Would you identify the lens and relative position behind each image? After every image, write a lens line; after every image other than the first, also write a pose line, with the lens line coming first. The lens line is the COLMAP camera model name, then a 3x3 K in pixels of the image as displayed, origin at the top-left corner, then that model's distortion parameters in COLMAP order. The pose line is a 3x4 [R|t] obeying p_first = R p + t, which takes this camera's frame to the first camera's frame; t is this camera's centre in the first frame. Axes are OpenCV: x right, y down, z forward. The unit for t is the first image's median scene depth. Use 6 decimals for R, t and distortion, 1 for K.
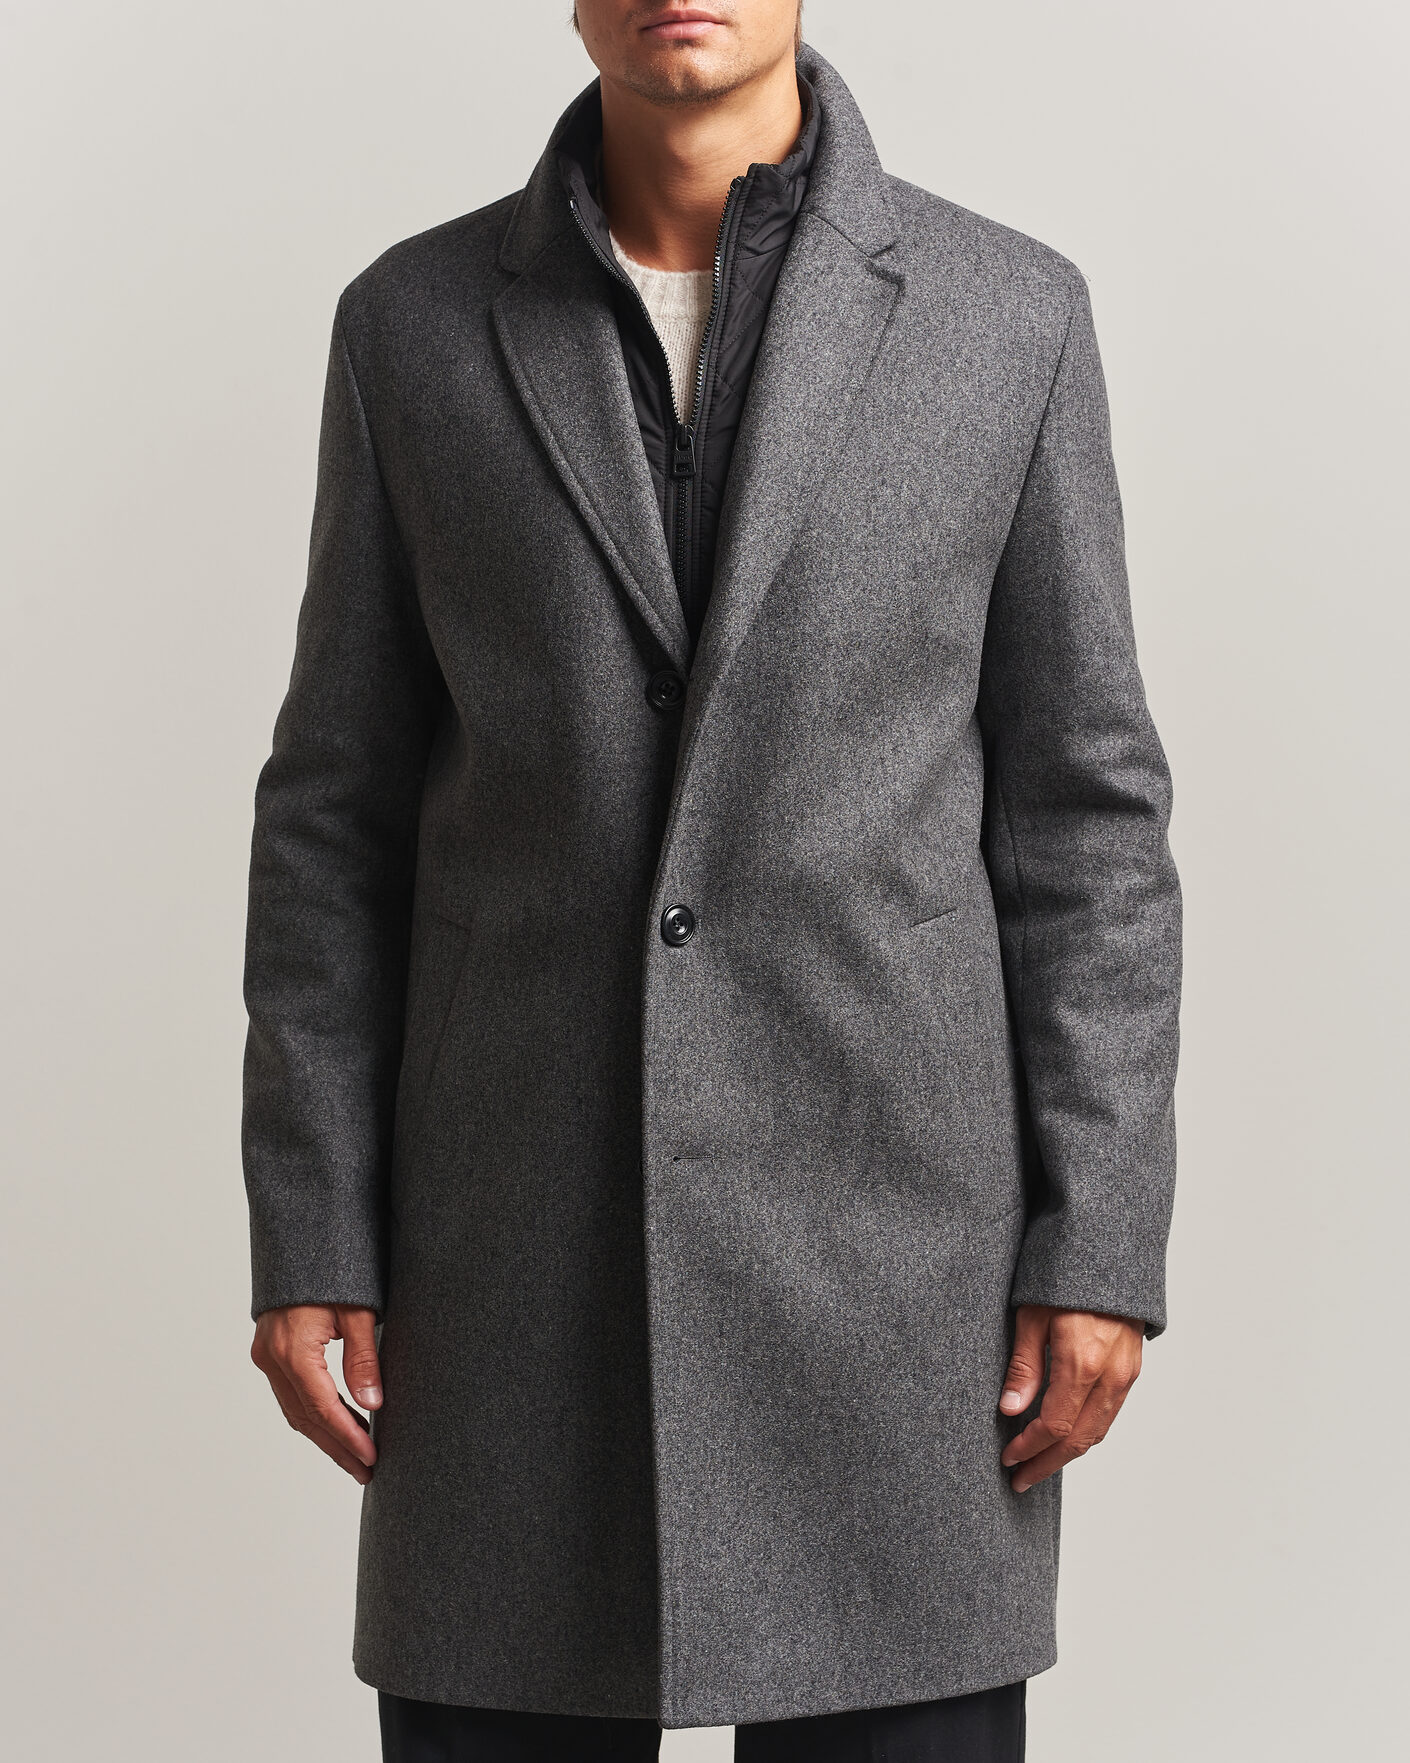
lens RADIAL K [[6114.2, 0, 690.2], [0, 6114.2, 878.1], [0, 0, 1]] dist [-0.343134, 0.000000]
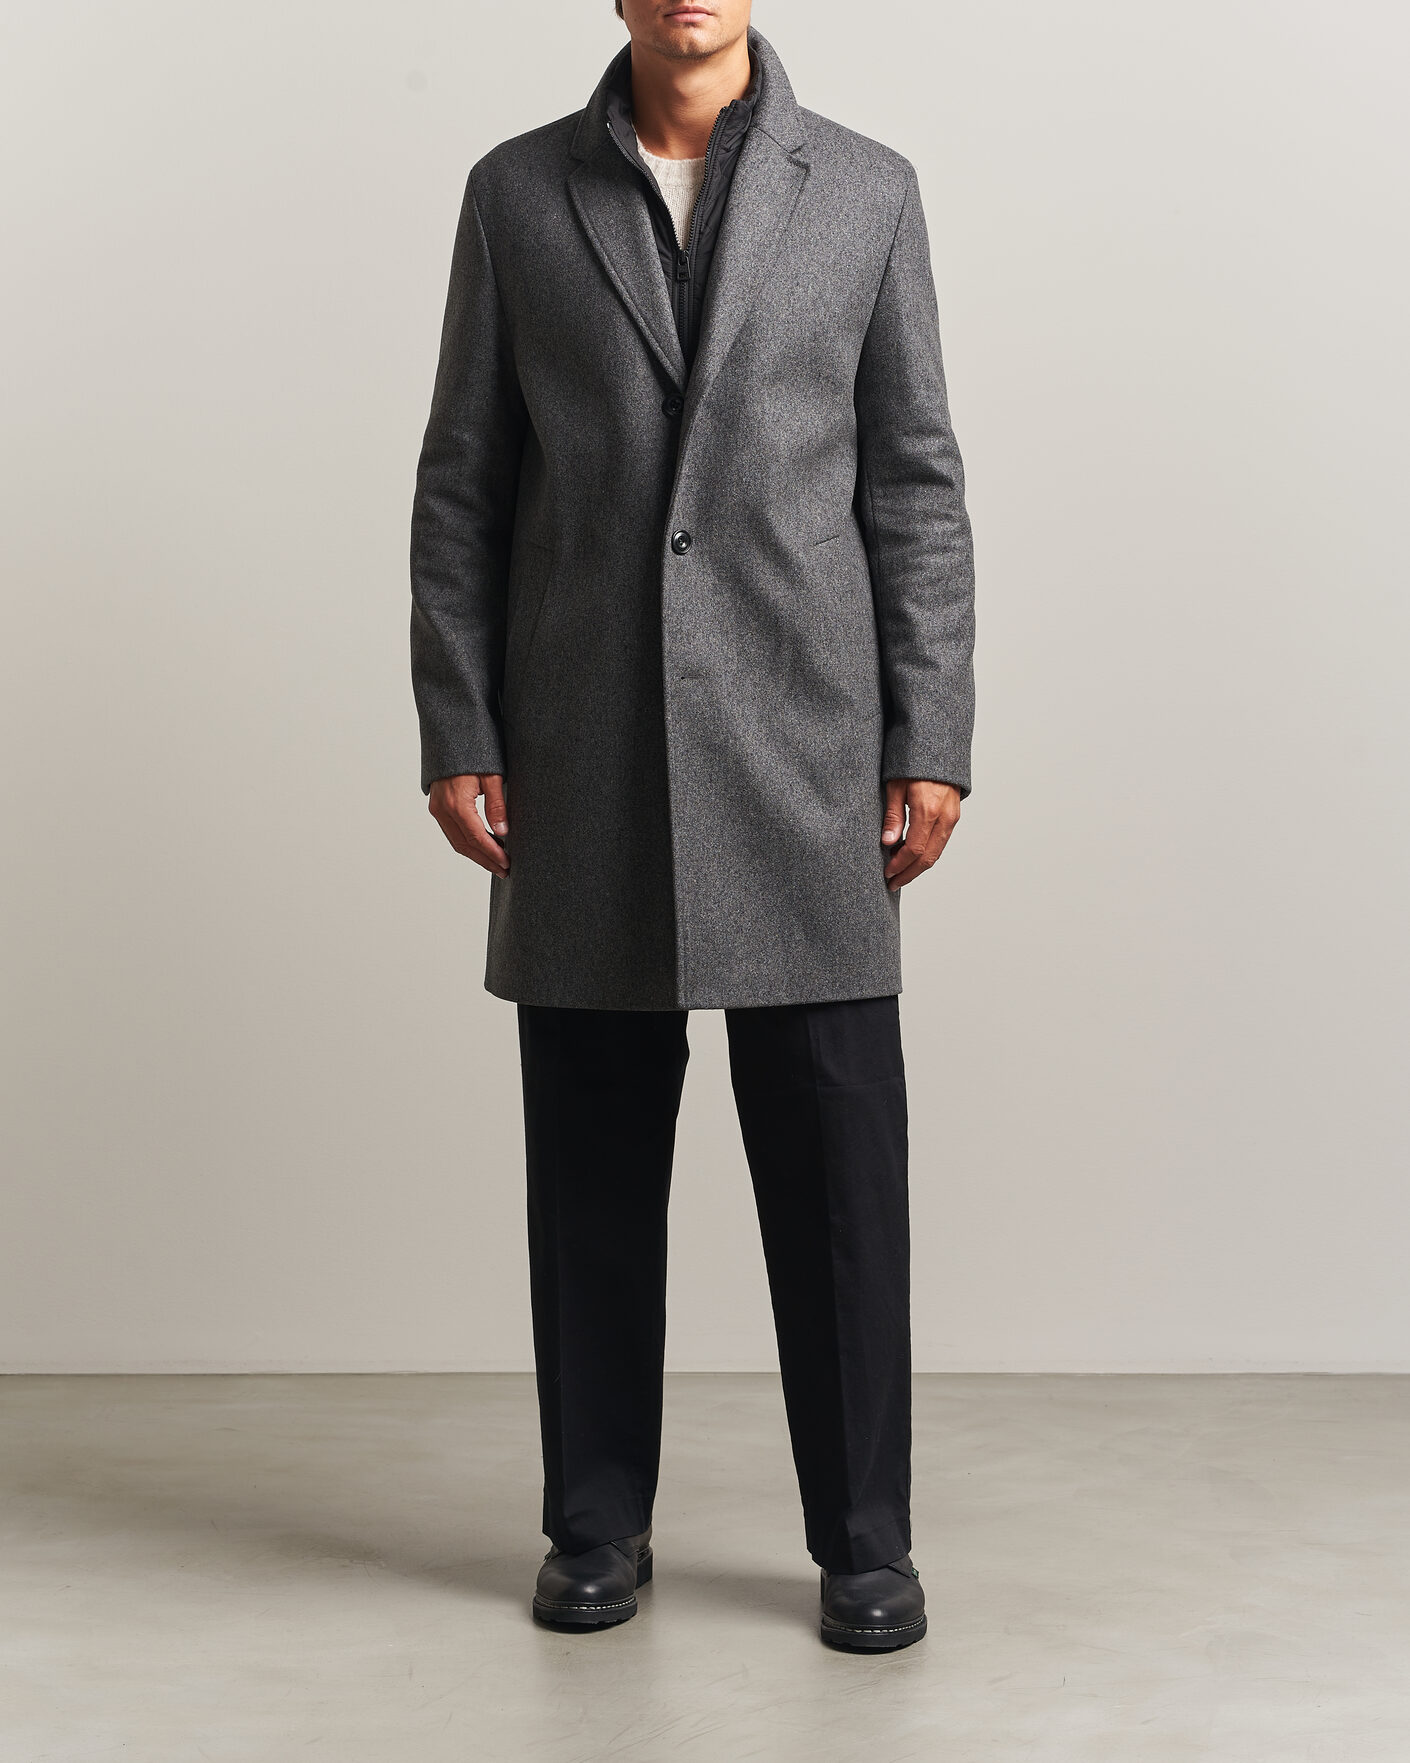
lens RADIAL K [[6114.2, 0, 712.7], [0, 6114.2, 883.4], [0, 0, 1]] dist [-0.343134, 0.000000]
pose [[0.999434, -0.011430, 0.031645, -0.048349], [0.011733, 0.999887, -0.009427, 0.119062], [-0.031534, 0.009793, 0.999455, -0.706730]]
